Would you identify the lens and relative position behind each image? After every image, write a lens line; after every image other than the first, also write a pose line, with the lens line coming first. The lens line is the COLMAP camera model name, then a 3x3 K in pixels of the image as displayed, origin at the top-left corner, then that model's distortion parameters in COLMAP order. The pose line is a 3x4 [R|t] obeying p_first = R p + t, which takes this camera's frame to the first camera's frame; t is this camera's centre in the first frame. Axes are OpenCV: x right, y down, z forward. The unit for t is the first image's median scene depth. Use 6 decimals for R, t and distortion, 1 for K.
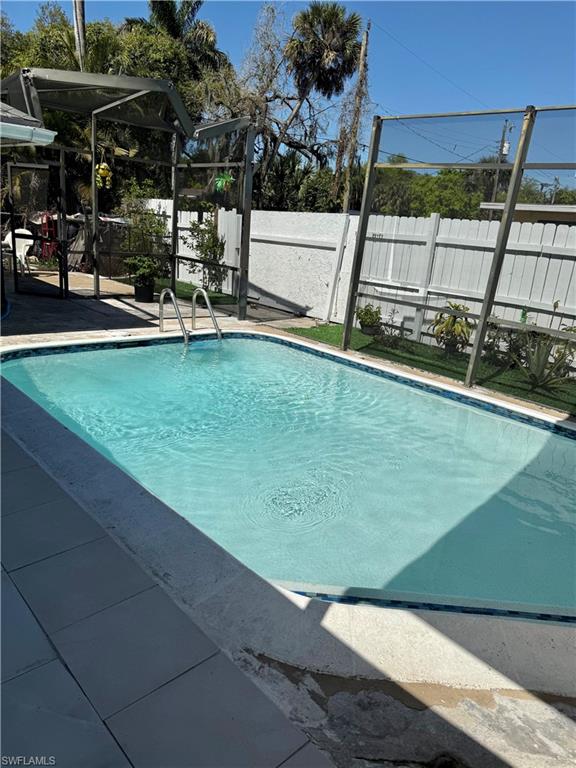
lens RADIAL K [[546.5, 0, 288.0], [0, 546.5, 385.7], [0, 0, 1]] dist [0.005006, 0.002205]
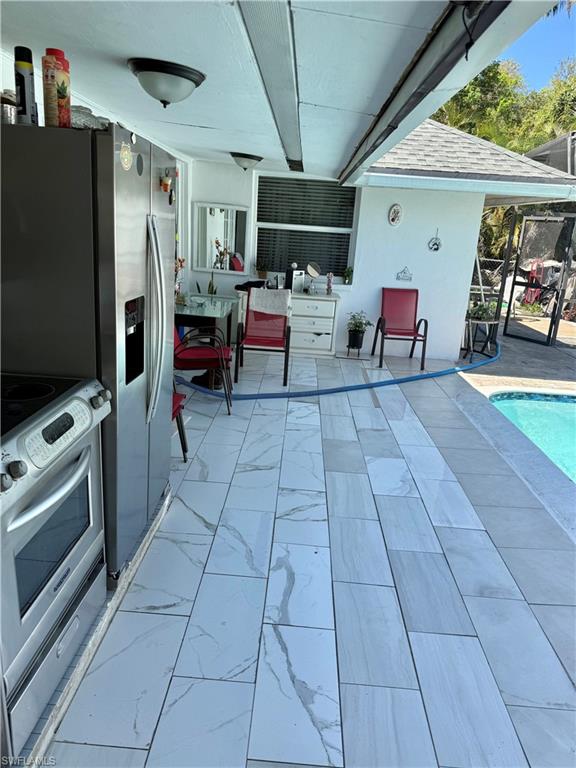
lens RADIAL K [[546.5, 0, 288.1], [0, 546.5, 383.0], [0, 0, 1]] dist [0.005006, 0.002205]
pose [[0.712316, 0.156676, -0.684148, -0.075200], [-0.209370, 0.977818, 0.005939, 0.003788], [0.669903, 0.139010, 0.729319, -0.067966]]
